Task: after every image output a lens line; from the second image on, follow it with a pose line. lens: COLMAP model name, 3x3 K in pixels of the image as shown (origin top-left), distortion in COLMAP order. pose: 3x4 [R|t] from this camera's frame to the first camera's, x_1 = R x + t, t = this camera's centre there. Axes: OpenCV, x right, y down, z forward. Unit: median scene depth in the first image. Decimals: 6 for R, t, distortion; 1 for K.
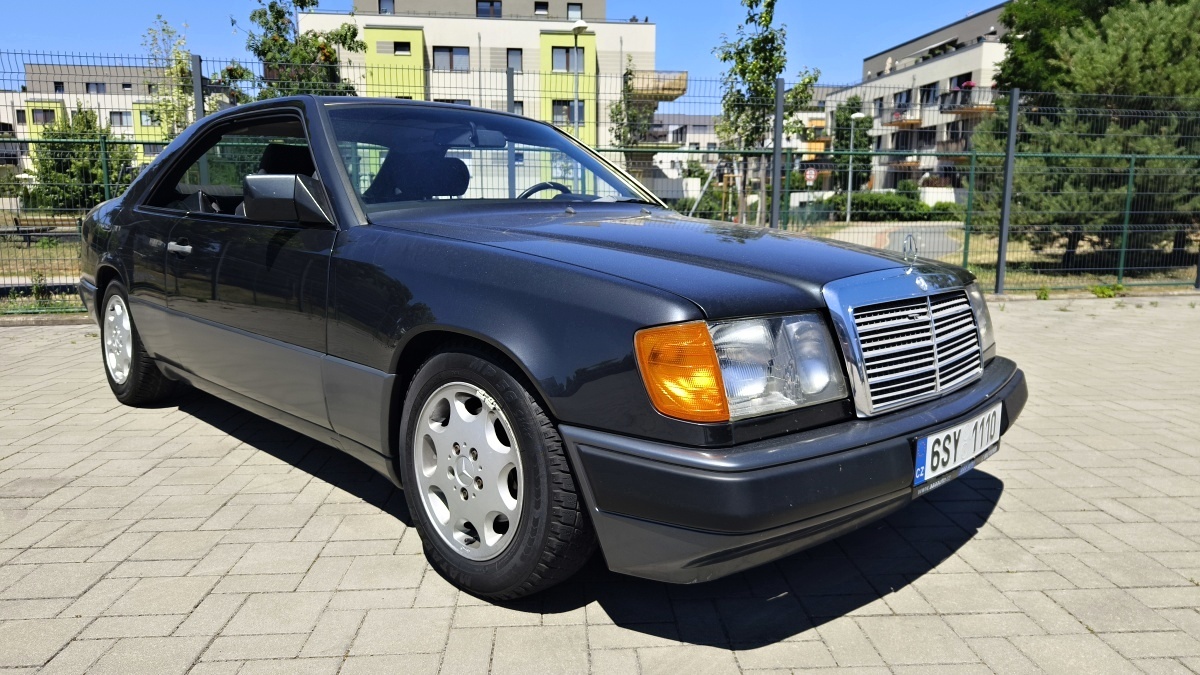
lens RADIAL K [[804.6, 0, 580.8], [0, 804.6, 330.4], [0, 0, 1]] dist [0.003054, 0.000245]
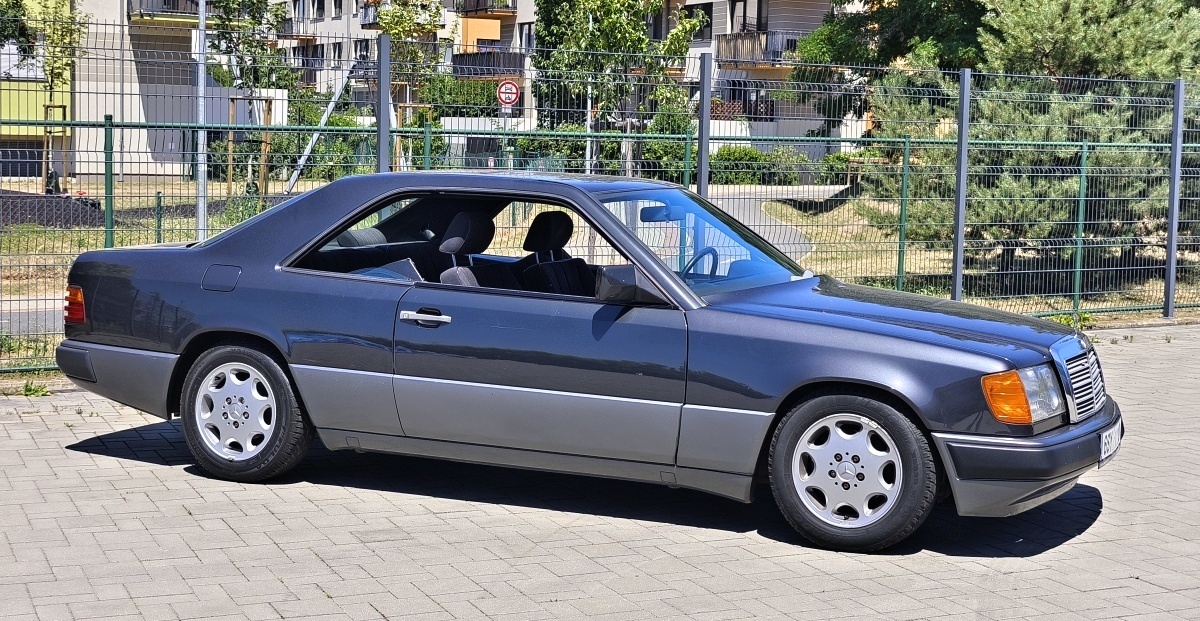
lens RADIAL K [[1651.1, 0, 610.7], [0, 1651.1, 315.2], [0, 0, 1]] dist [0.025486, 0.000000]
pose [[0.939437, -0.016526, 0.342323, -1.505704], [0.033422, 0.998493, -0.043518, -0.003183], [-0.341088, 0.052324, 0.938574, -1.688351]]
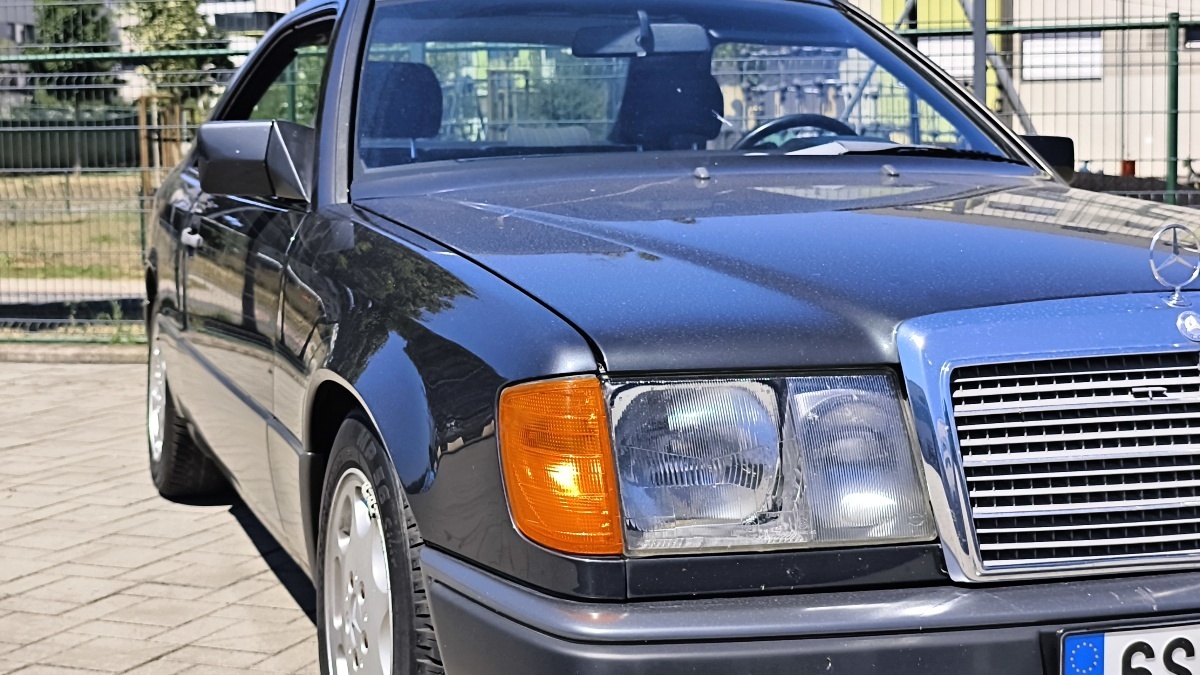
lens RADIAL K [[1706.9, 0, 596.2], [0, 1706.9, 334.6], [0, 0, 1]] dist [0.024152, 0.000000]
pose [[0.914189, 0.029096, -0.404243, 0.475693], [-0.045926, 0.998432, -0.031997, -0.003280], [0.402678, 0.047816, 0.914092, -0.081269]]
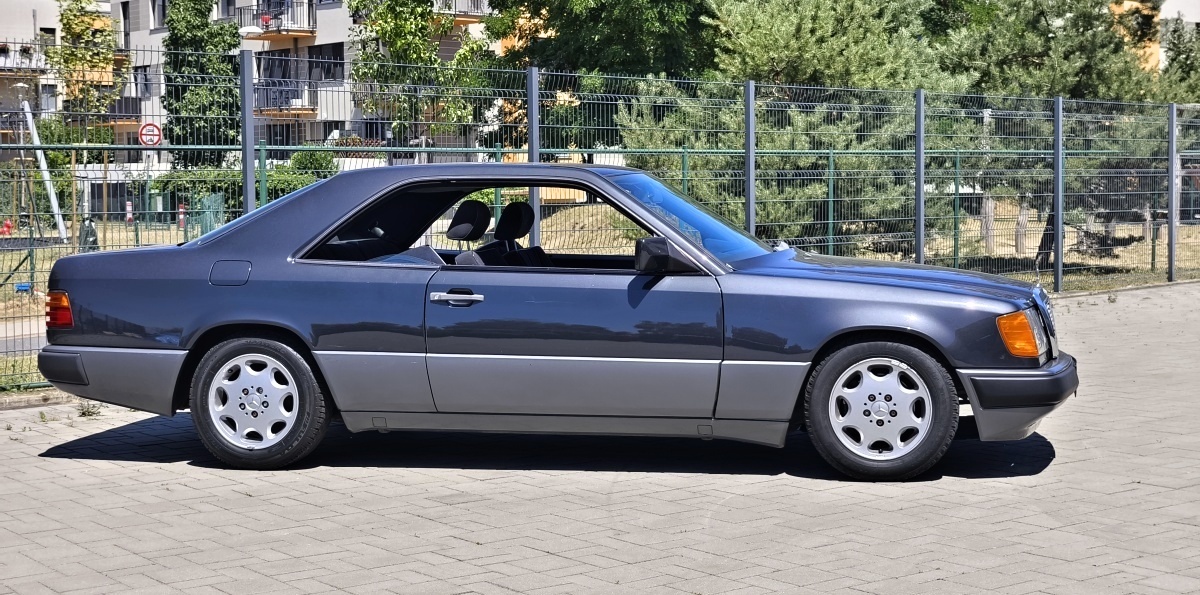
lens RADIAL K [[1636.4, 0, 597.9], [0, 1636.4, 305.3], [0, 0, 1]] dist [0.033240, 0.000000]
pose [[0.845833, -0.048900, 0.531202, -2.295217], [0.093616, 0.993943, -0.057566, 0.087552], [-0.525170, 0.098420, 0.845287, -1.542123]]
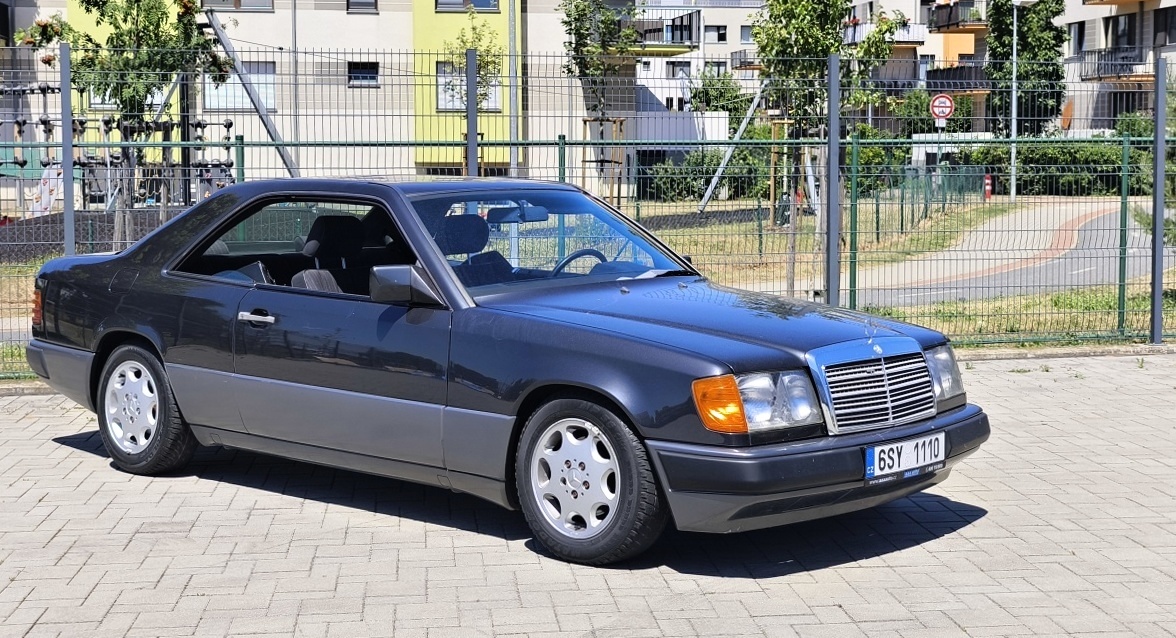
lens RADIAL K [[1642.9, 0, 582.4], [0, 1642.9, 311.8], [0, 0, 1]] dist [0.028640, 0.000000]
pose [[0.998376, -0.009607, 0.056157, -0.269026], [0.013166, 0.997905, -0.063346, 0.053559], [-0.055431, 0.063983, 0.996410, -1.849507]]
